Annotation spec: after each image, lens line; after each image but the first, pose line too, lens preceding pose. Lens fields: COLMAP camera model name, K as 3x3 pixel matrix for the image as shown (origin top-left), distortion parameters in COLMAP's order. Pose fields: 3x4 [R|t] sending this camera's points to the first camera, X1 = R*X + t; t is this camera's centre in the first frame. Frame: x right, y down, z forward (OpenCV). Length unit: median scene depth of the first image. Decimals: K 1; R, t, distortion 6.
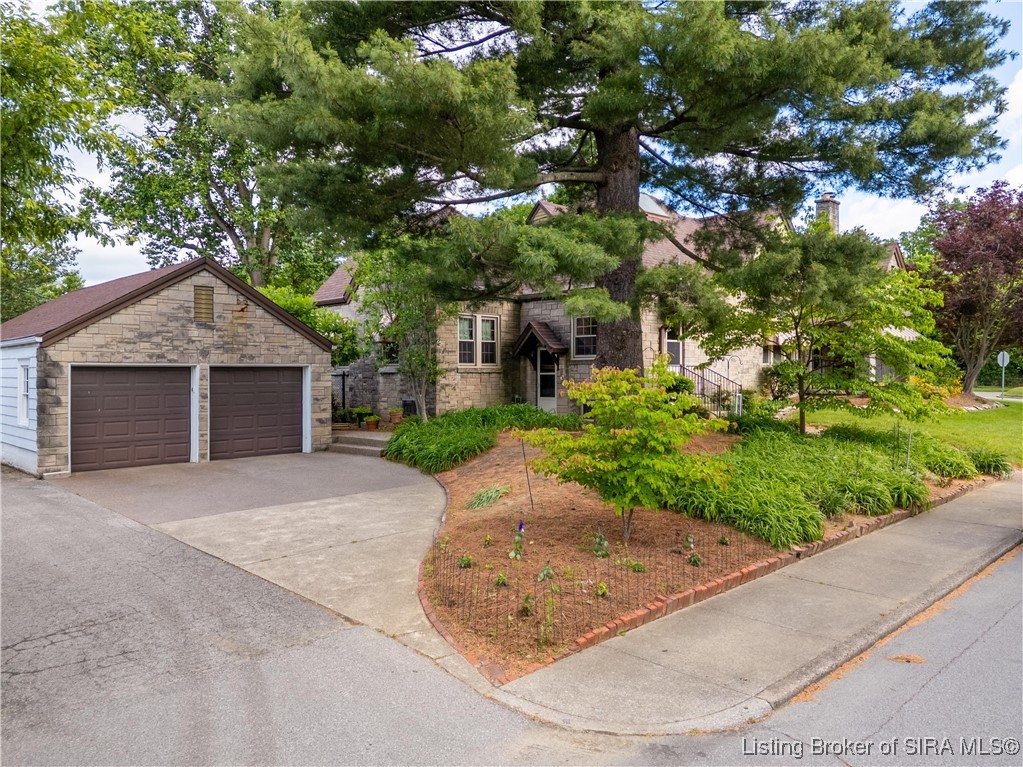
lens RADIAL K [[744.1, 0, 516.6], [0, 744.1, 372.2], [0, 0, 1]] dist [0.080017, -0.093010]
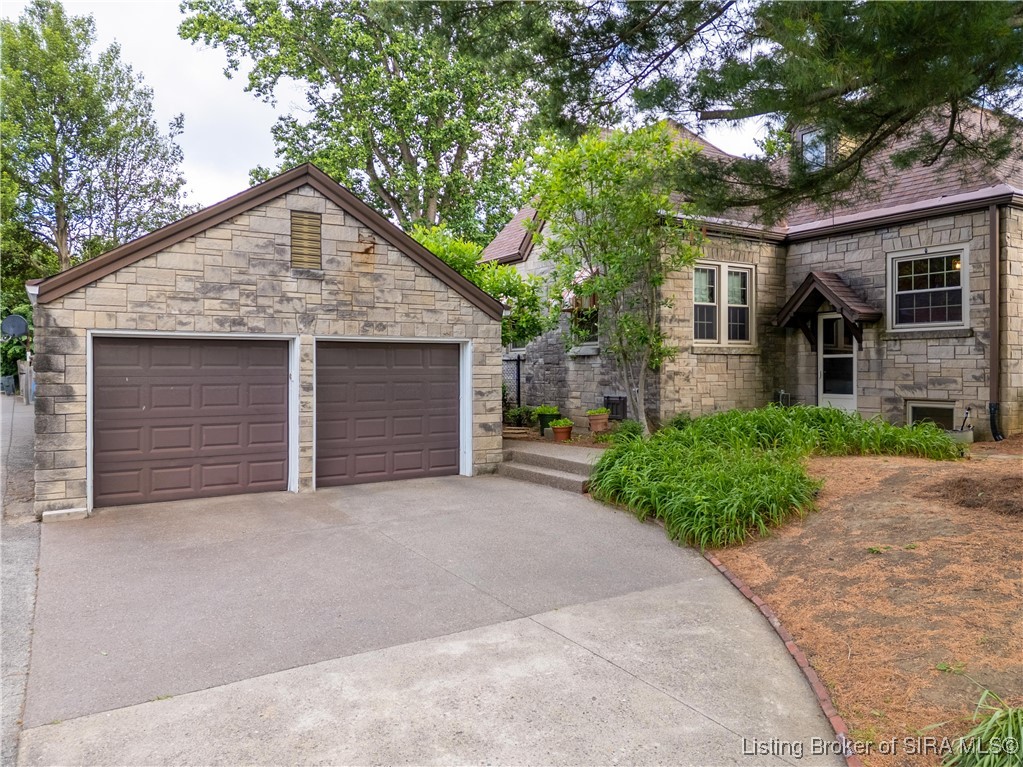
lens RADIAL K [[744.1, 0, 516.6], [0, 744.1, 372.2], [0, 0, 1]] dist [0.080017, -0.093010]
pose [[0.975008, 0.002579, -0.222154, -0.093786], [-0.000954, 0.999972, 0.007424, 0.013067], [0.222167, -0.007026, 0.974983, 0.380923]]
